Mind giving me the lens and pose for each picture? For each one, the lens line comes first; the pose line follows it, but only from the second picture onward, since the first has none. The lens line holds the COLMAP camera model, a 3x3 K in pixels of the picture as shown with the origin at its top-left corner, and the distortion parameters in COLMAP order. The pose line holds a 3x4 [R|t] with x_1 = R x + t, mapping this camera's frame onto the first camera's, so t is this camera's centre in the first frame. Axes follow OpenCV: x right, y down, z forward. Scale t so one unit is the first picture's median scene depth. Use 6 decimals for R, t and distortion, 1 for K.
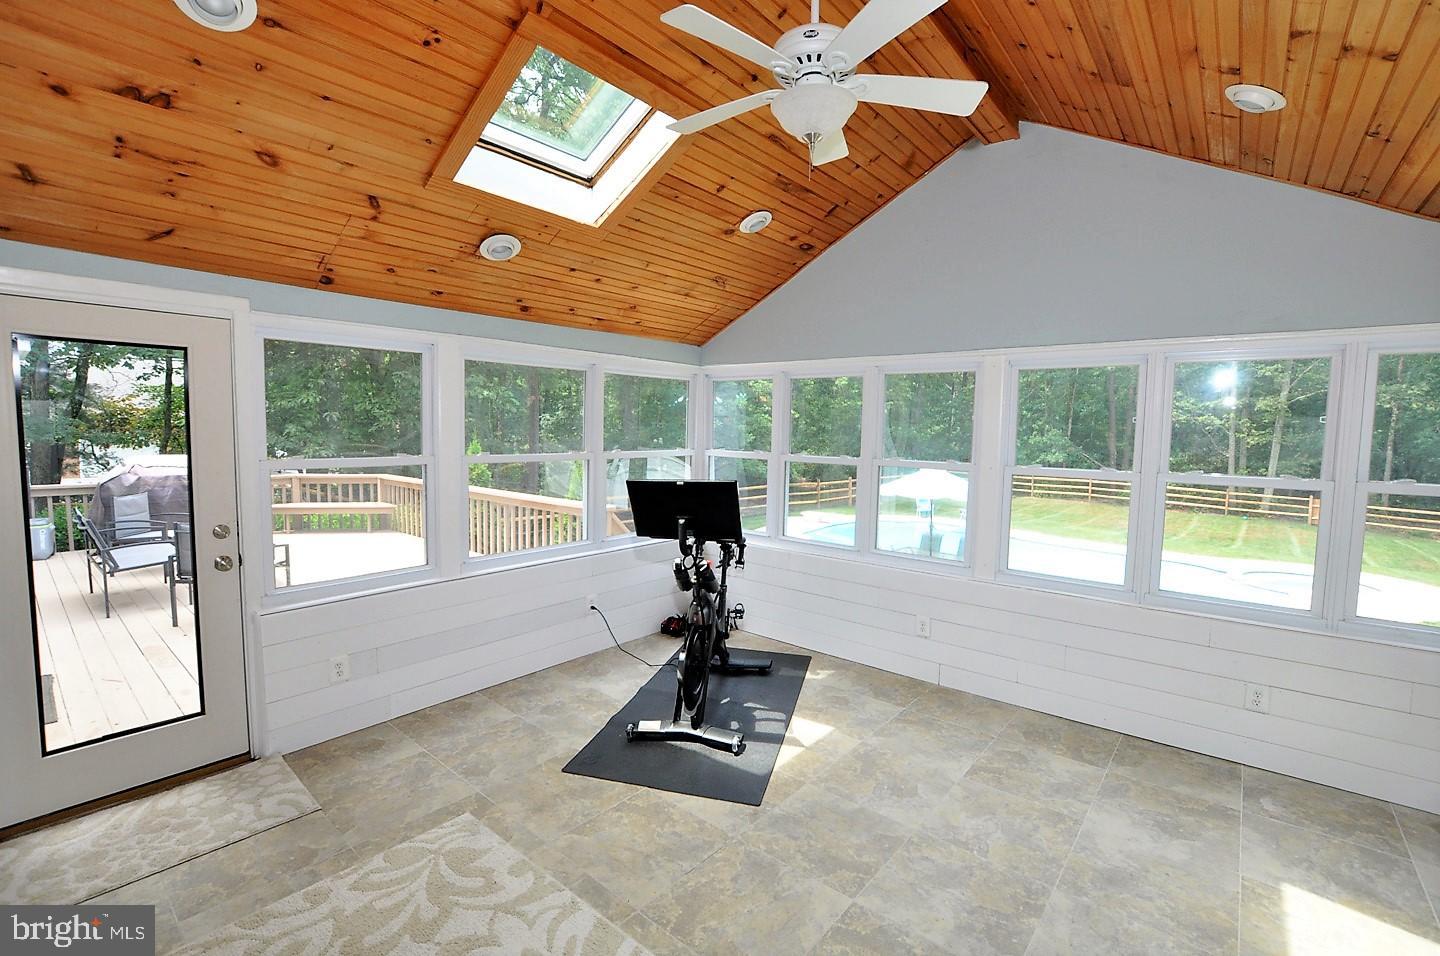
lens RADIAL K [[624.0, 0, 720.0], [0, 624.0, 478.0], [0, 0, 1]] dist [-0.020369, 0.000678]
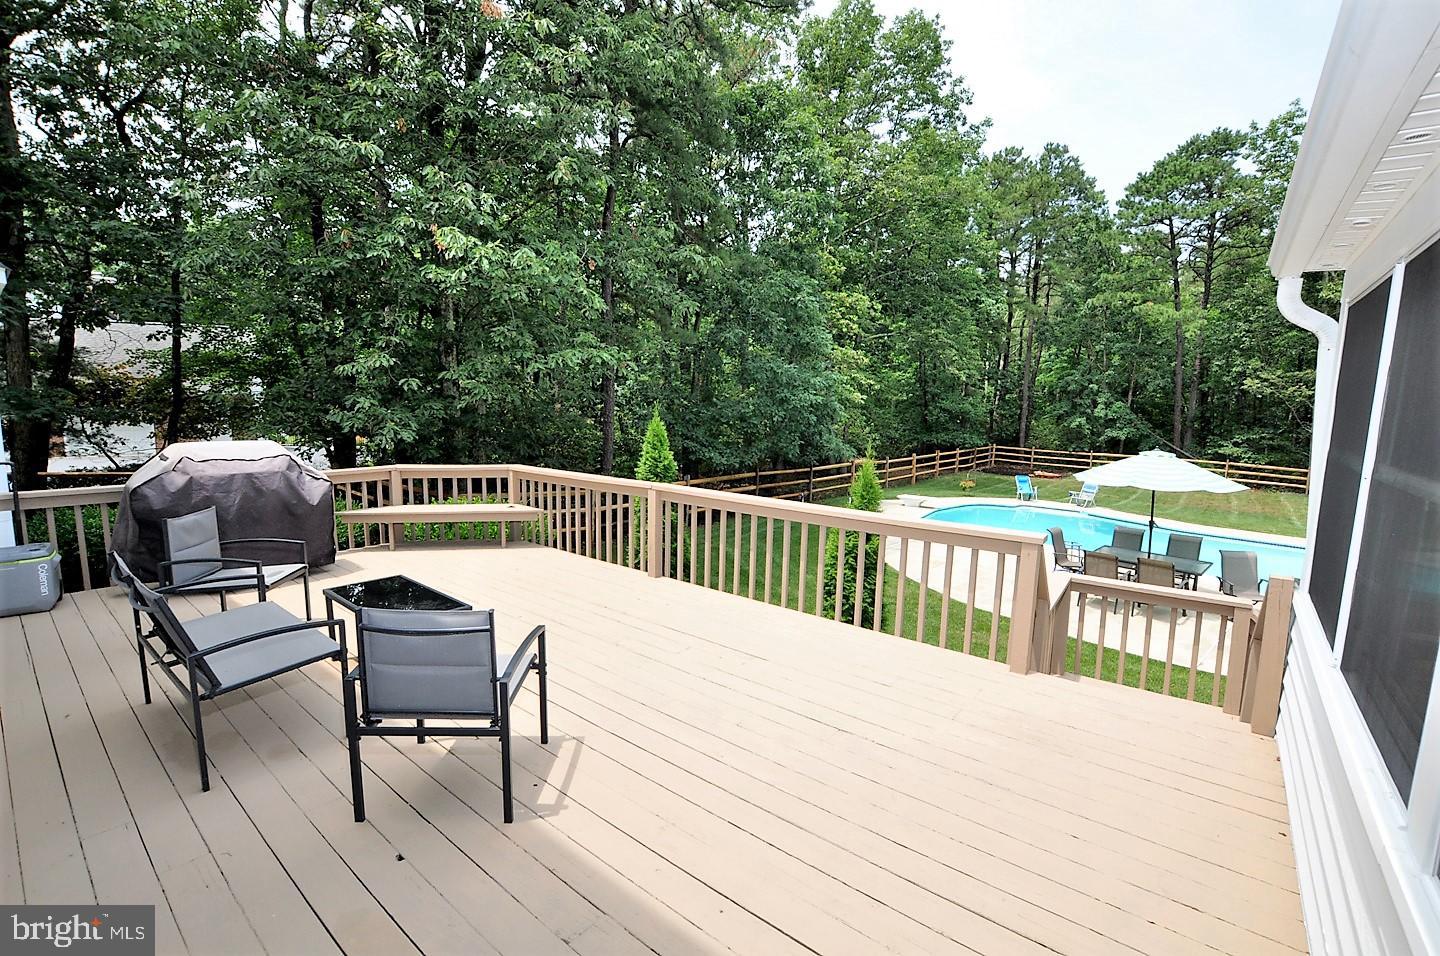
lens RADIAL K [[624.0, 0, 720.0], [0, 624.0, 478.0], [0, 0, 1]] dist [-0.020369, 0.000678]
pose [[0.999860, -0.001558, 0.016684, -0.172013], [0.000819, 0.999023, 0.044176, -0.012422], [-0.016737, -0.044156, 0.998884, 0.147825]]
